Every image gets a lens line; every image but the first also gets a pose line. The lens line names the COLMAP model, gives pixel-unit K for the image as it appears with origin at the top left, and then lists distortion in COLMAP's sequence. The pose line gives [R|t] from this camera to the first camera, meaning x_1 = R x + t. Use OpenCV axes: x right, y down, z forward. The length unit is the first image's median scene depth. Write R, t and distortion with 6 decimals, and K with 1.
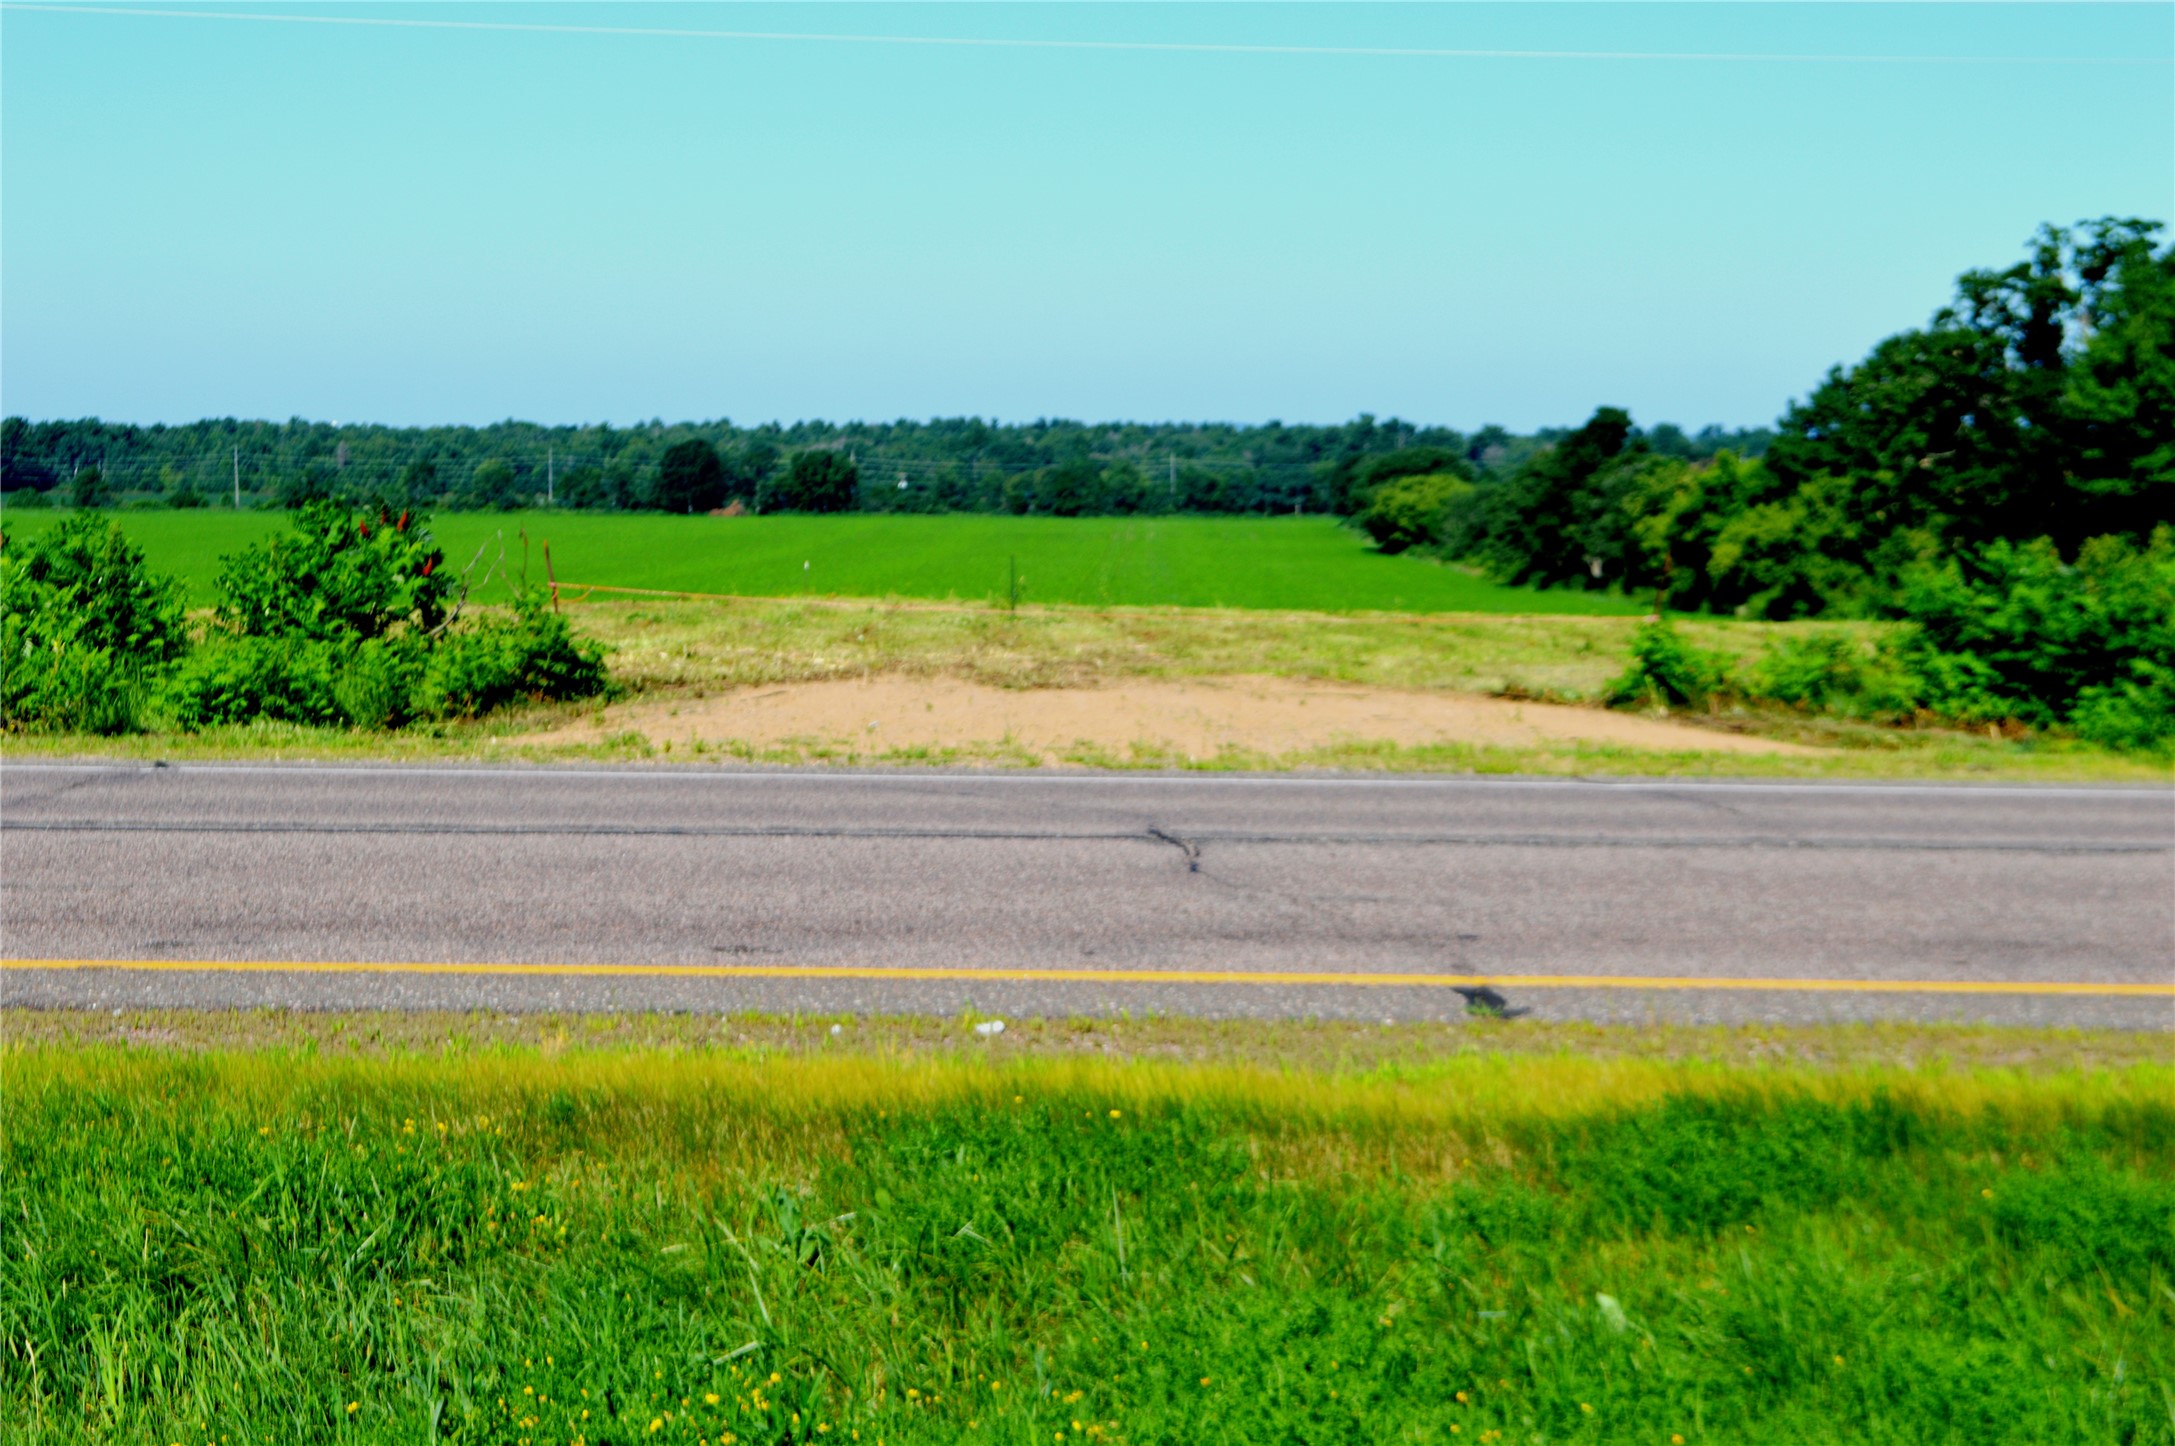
lens RADIAL K [[3678.3, 0, 1088.7], [0, 3678.3, 723.5], [0, 0, 1]] dist [0.010451, 0.000000]
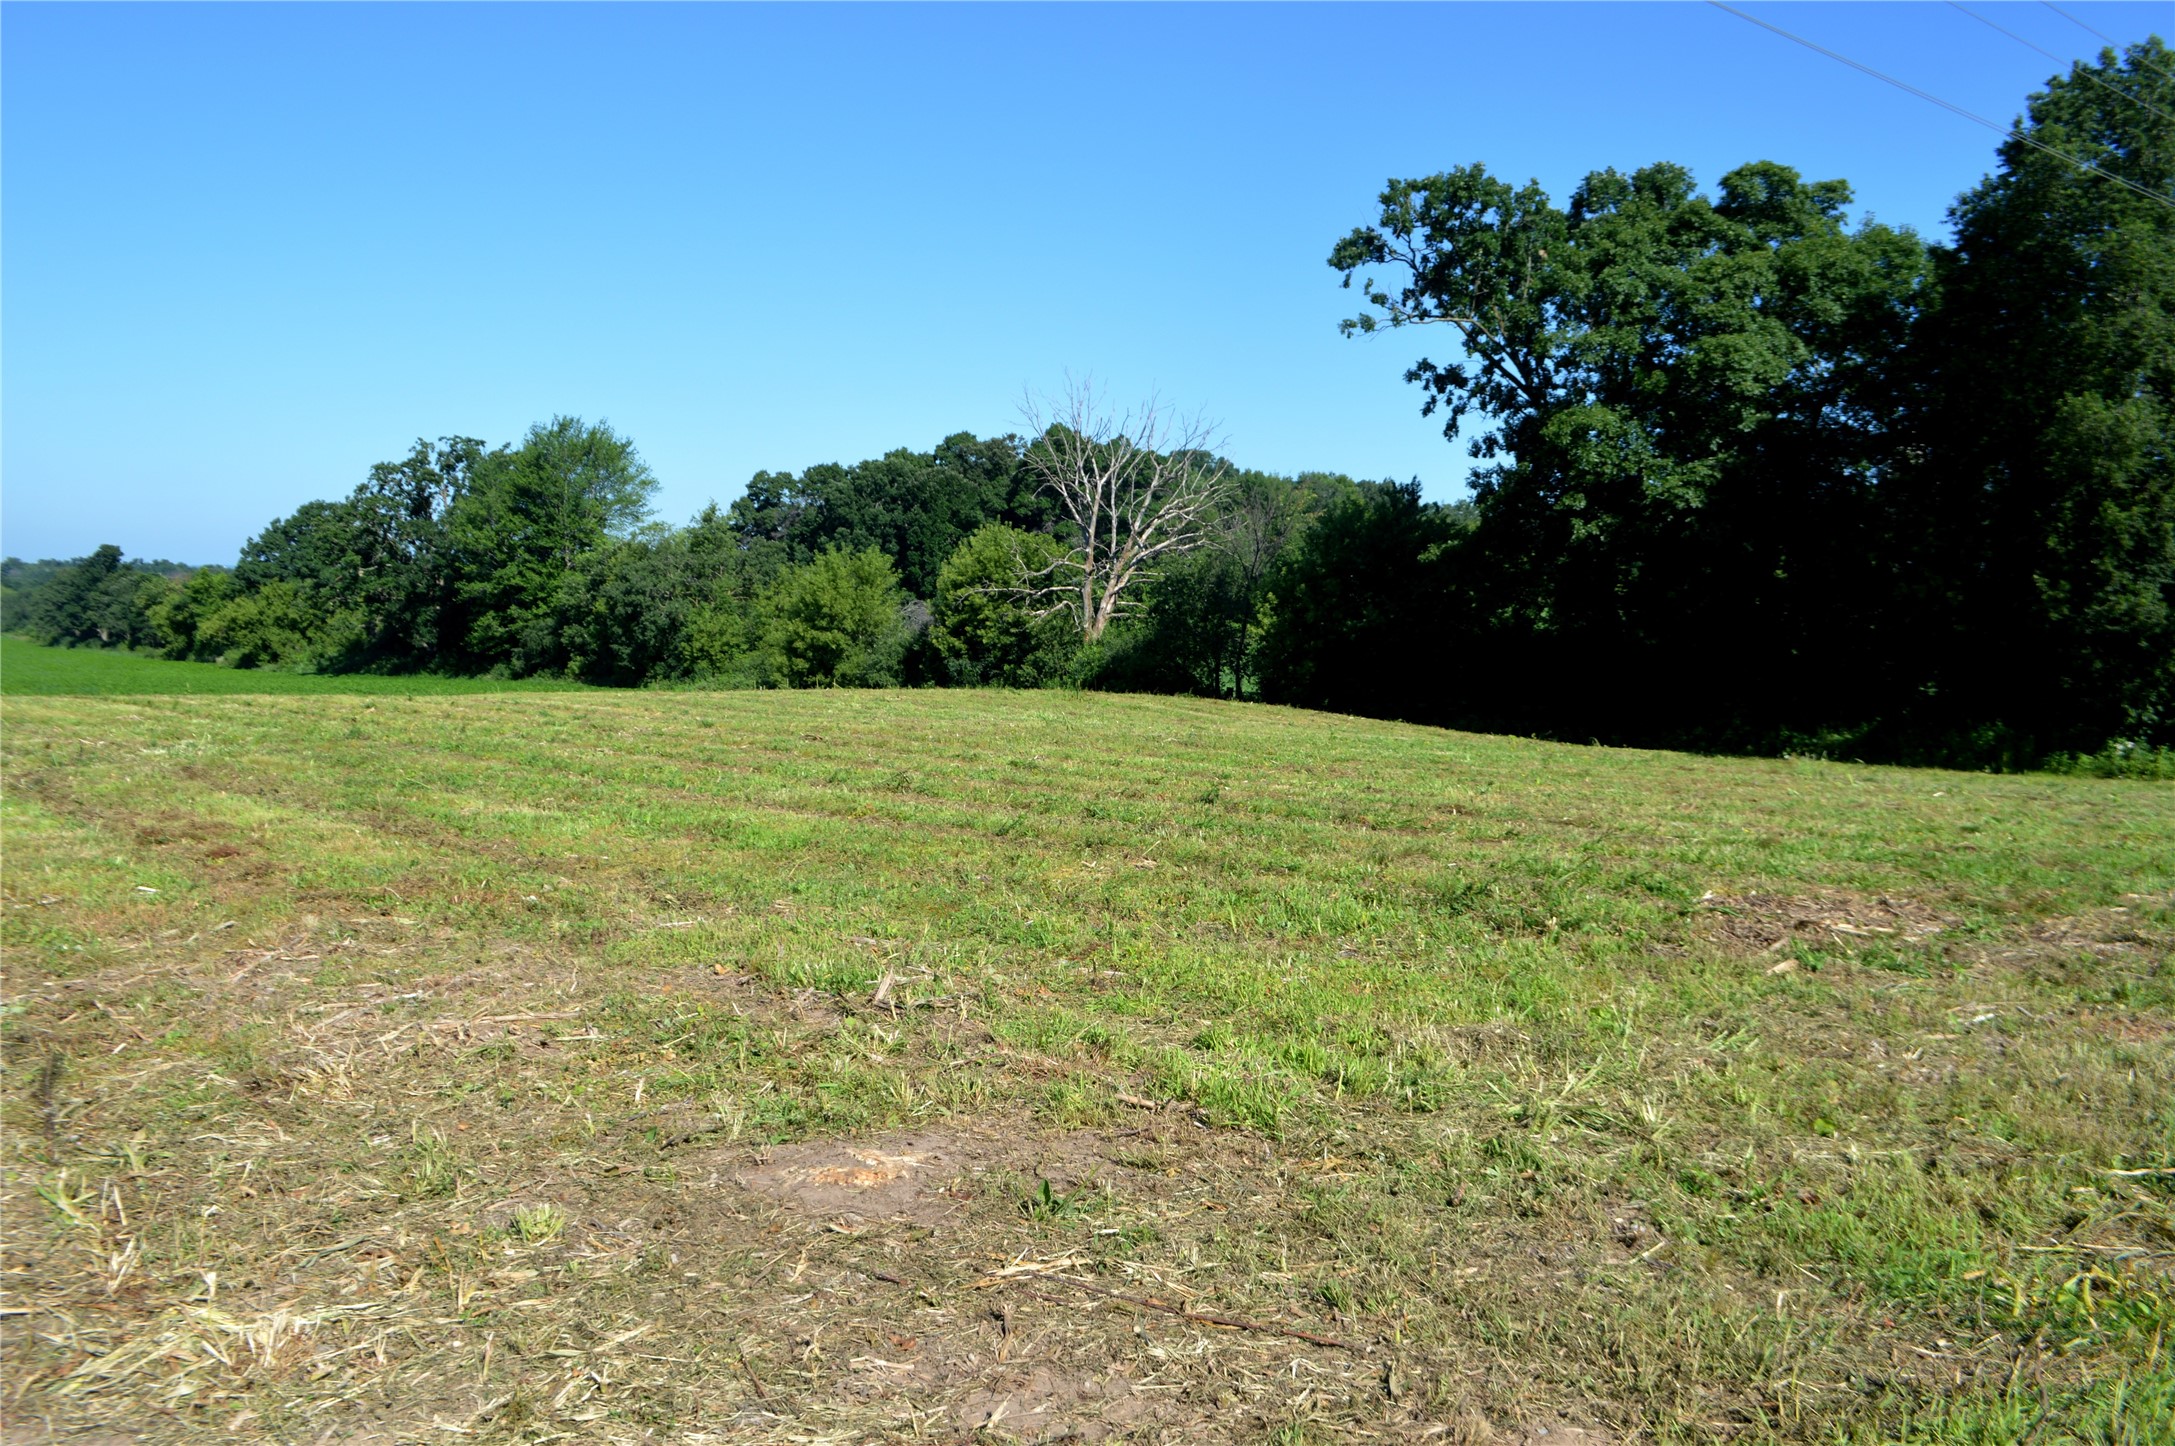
lens RADIAL K [[1704.9, 0, 1052.4], [0, 1704.9, 752.8], [0, 0, 1]] dist [-0.097005, 0.021507]
pose [[0.780326, -0.049709, 0.623394, -0.010865], [0.030751, 0.998680, 0.041142, -0.009544], [-0.624616, -0.012934, 0.780825, 0.186820]]
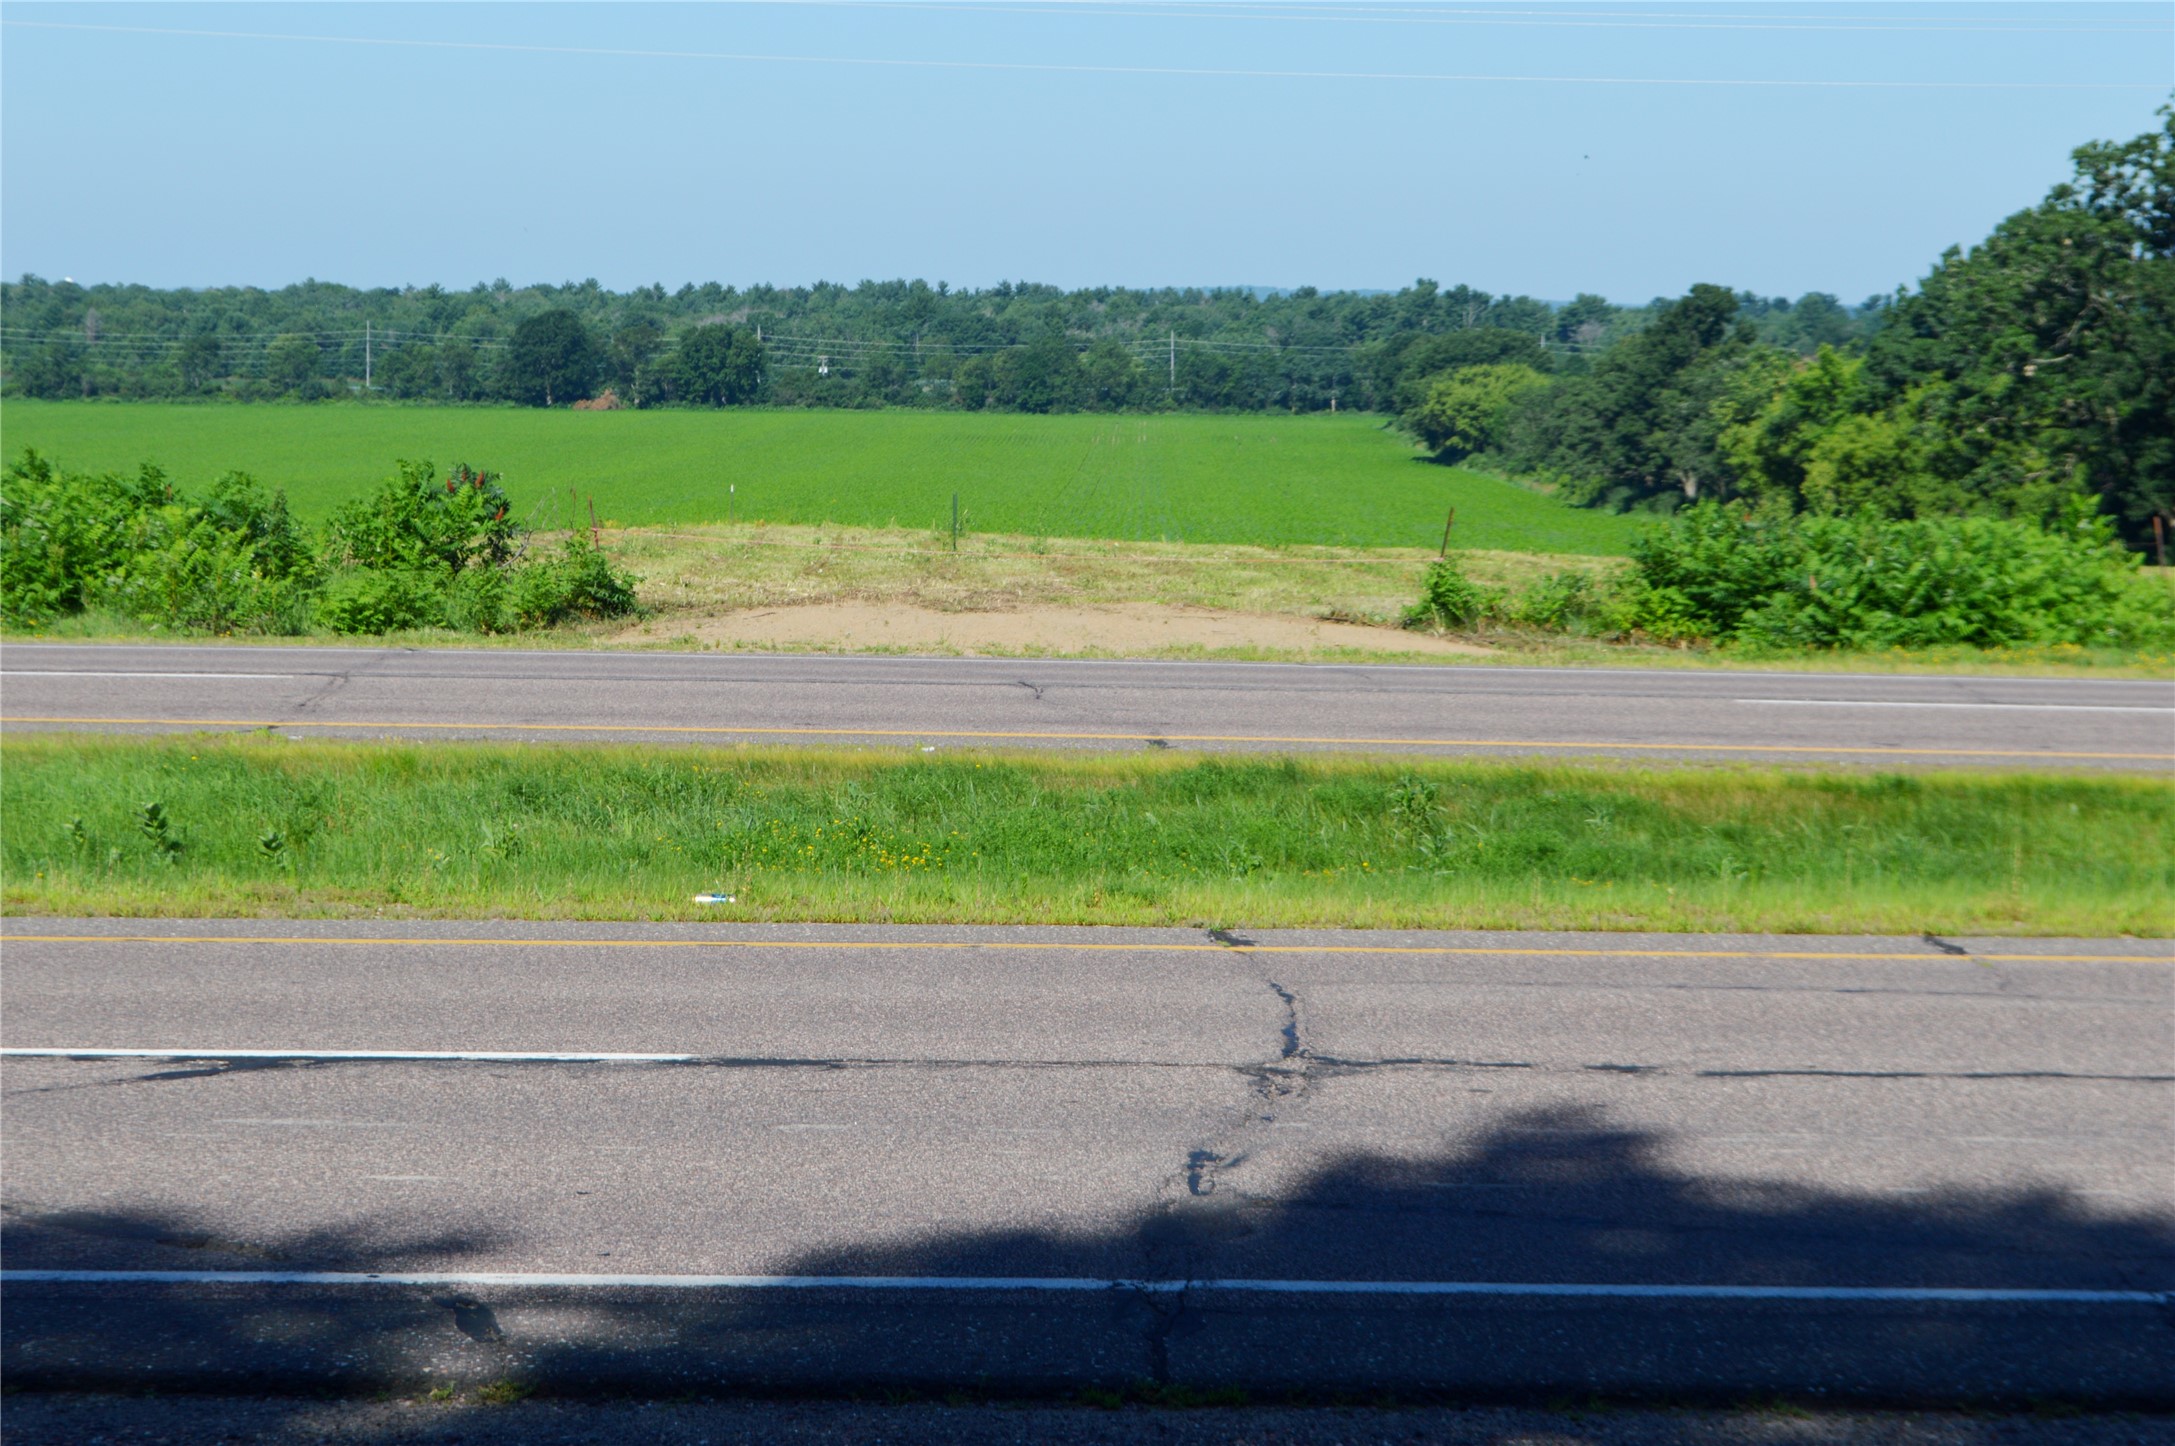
lens RADIAL K [[4862.6, 0, 1094.9], [0, 4862.6, 722.0], [0, 0, 1]] dist [0.066100, 0.000000]
pose [[0.999969, 0.005046, 0.006006, 0.003722], [-0.005095, 0.999953, 0.008199, 0.002728], [-0.005964, -0.008230, 0.999948, -0.128278]]
